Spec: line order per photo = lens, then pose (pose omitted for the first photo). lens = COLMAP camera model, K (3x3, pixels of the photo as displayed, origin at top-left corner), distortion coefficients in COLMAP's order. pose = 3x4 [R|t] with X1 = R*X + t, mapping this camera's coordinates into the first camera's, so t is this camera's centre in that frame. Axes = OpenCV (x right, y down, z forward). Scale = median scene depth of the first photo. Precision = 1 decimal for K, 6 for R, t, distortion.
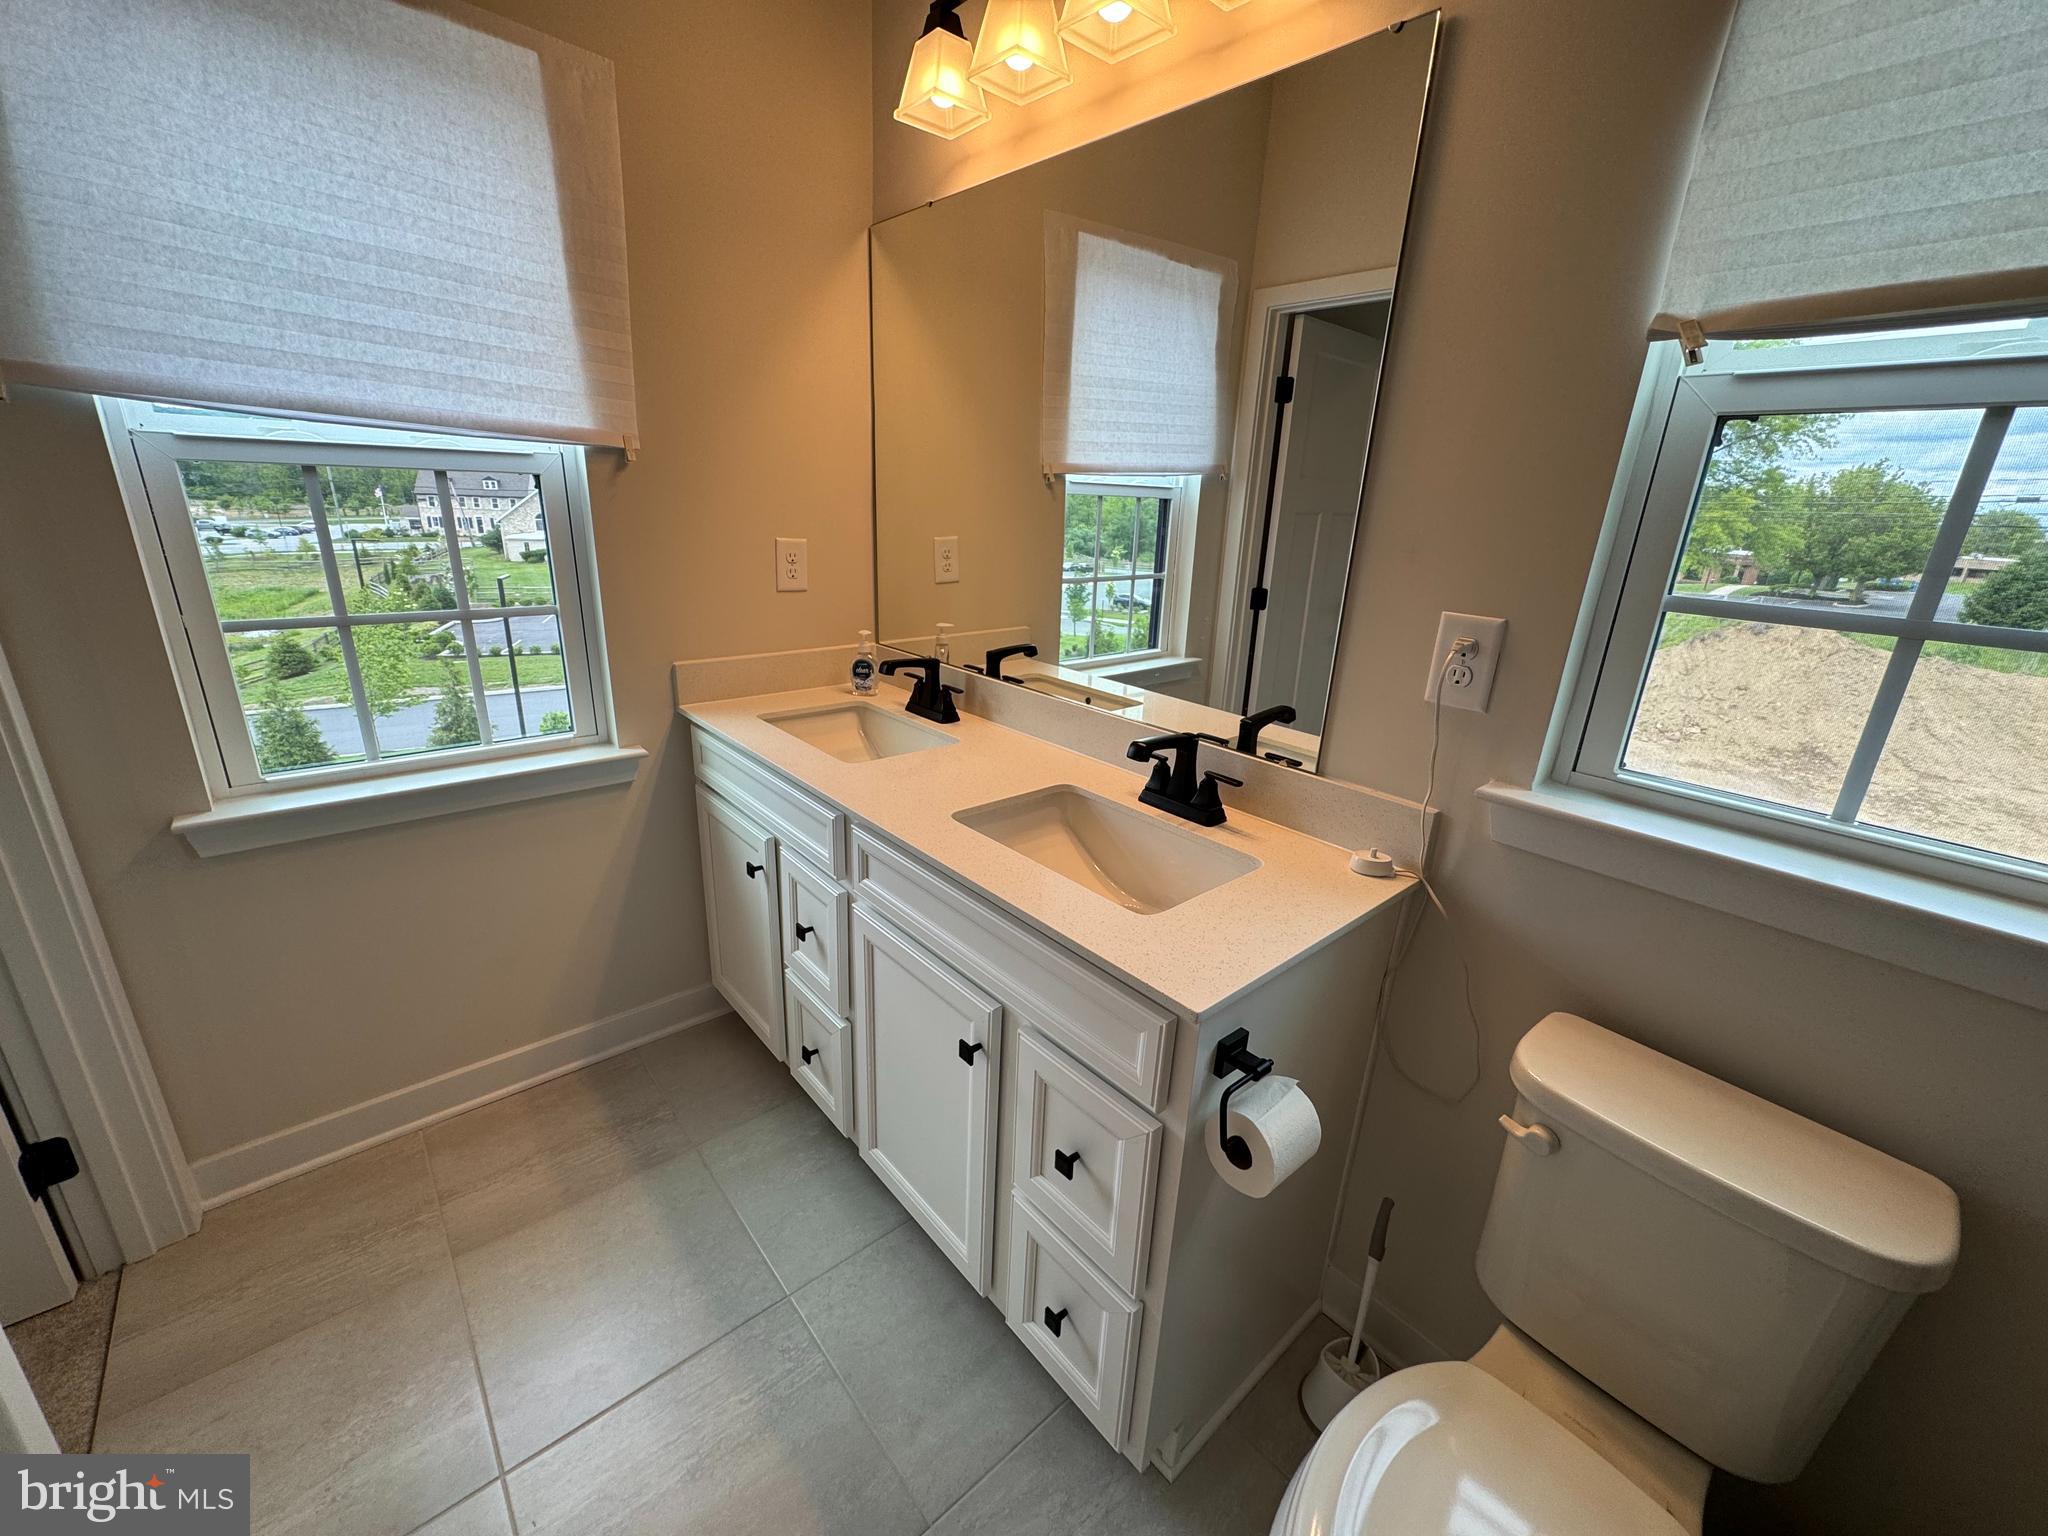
lens RADIAL K [[816.5, 0, 1024.0], [0, 816.5, 768.0], [0, 0, 1]] dist [-0.002873, 0.000144]
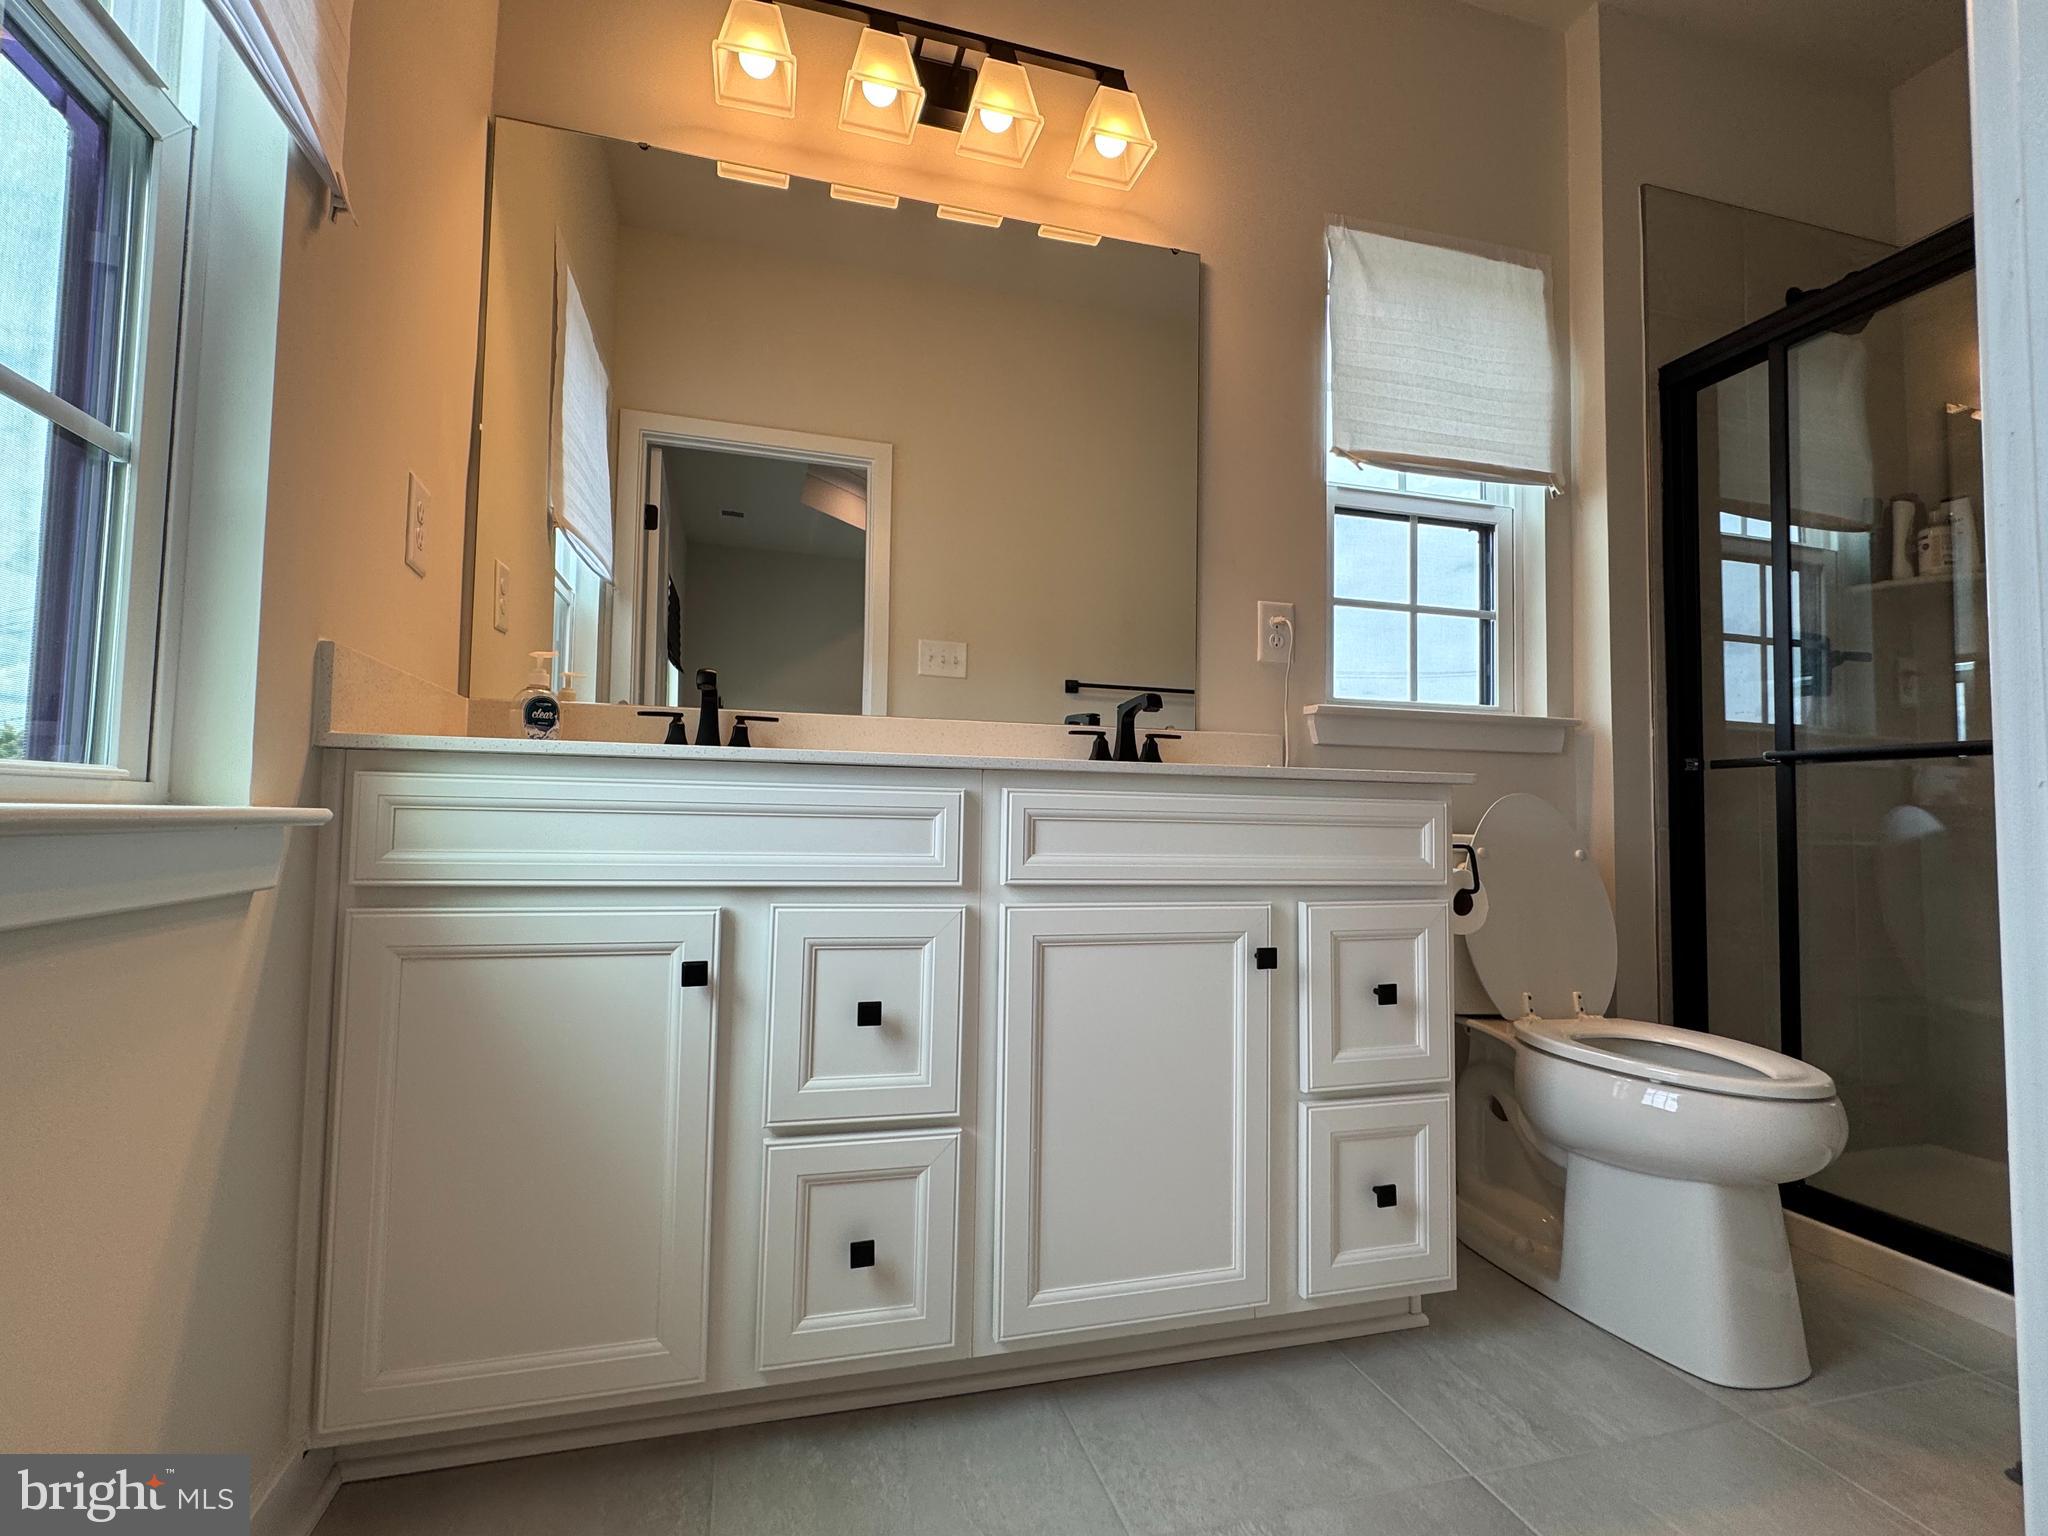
lens RADIAL K [[1005.8, 0, 1024.0], [0, 1005.8, 768.0], [0, 0, 1]] dist [-0.000311, -0.000106]
pose [[0.405375, 0.021834, 0.913890, -0.830161], [0.296816, 0.942407, -0.154174, 0.157102], [-0.864622, 0.333755, 0.375548, 0.481587]]
